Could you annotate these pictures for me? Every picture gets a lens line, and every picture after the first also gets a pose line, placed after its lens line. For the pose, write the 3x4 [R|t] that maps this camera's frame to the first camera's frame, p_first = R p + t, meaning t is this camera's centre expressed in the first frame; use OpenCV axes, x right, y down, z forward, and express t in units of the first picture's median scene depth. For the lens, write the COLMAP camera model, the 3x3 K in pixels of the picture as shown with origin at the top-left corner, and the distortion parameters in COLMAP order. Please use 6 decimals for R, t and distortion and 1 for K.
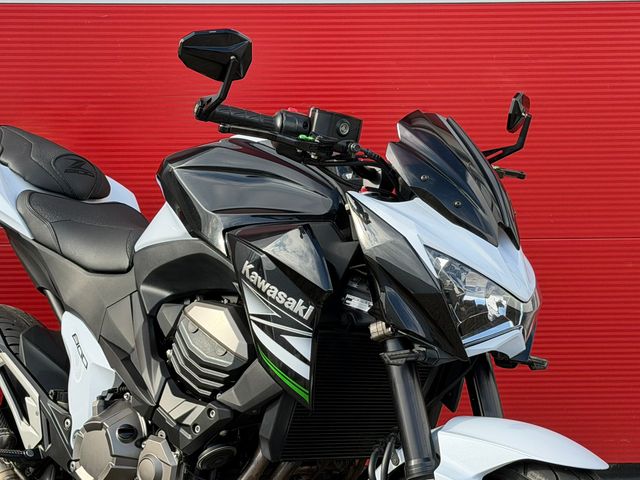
lens RADIAL K [[1462.3, 0, 319.9], [0, 1462.3, 252.0], [0, 0, 1]] dist [0.122794, 0.262880]
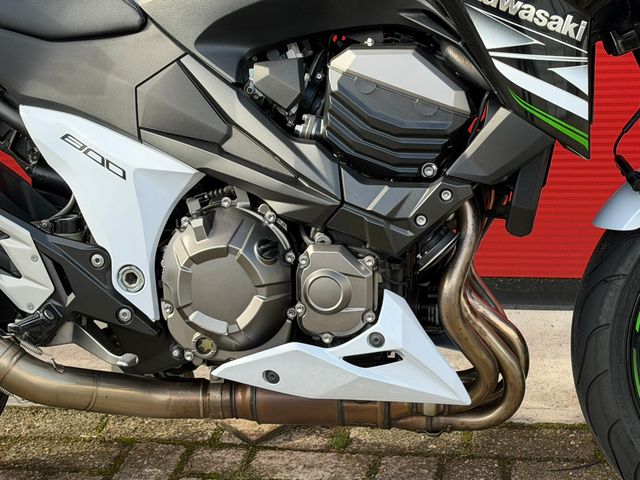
lens RADIAL K [[1429.8, 0, 306.3], [0, 1429.8, 241.0], [0, 0, 1]] dist [0.146630, 0.001749]
pose [[0.837883, -0.259429, 0.480260, -0.477984], [0.149171, 0.955173, 0.255718, -0.060928], [-0.525072, -0.142621, 0.839023, 0.429246]]
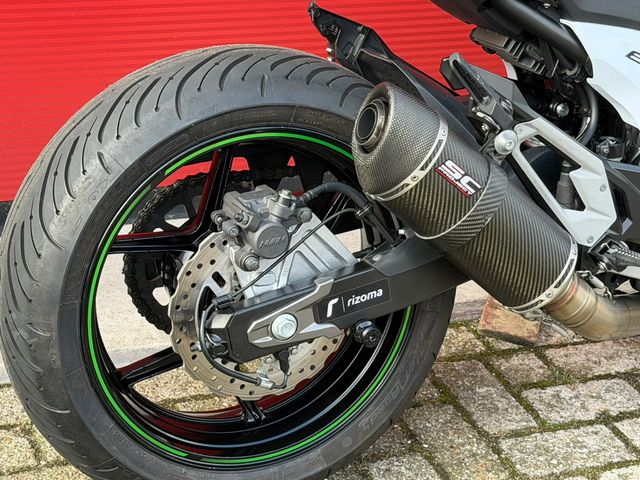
lens RADIAL K [[1462.3, 0, 319.9], [0, 1462.3, 252.0], [0, 0, 1]] dist [0.122794, 0.262880]
pose [[0.383193, -0.409422, 0.827972, -0.921640], [0.032497, 0.901816, 0.430897, -0.172454], [-0.923096, -0.138210, 0.358875, 1.030189]]
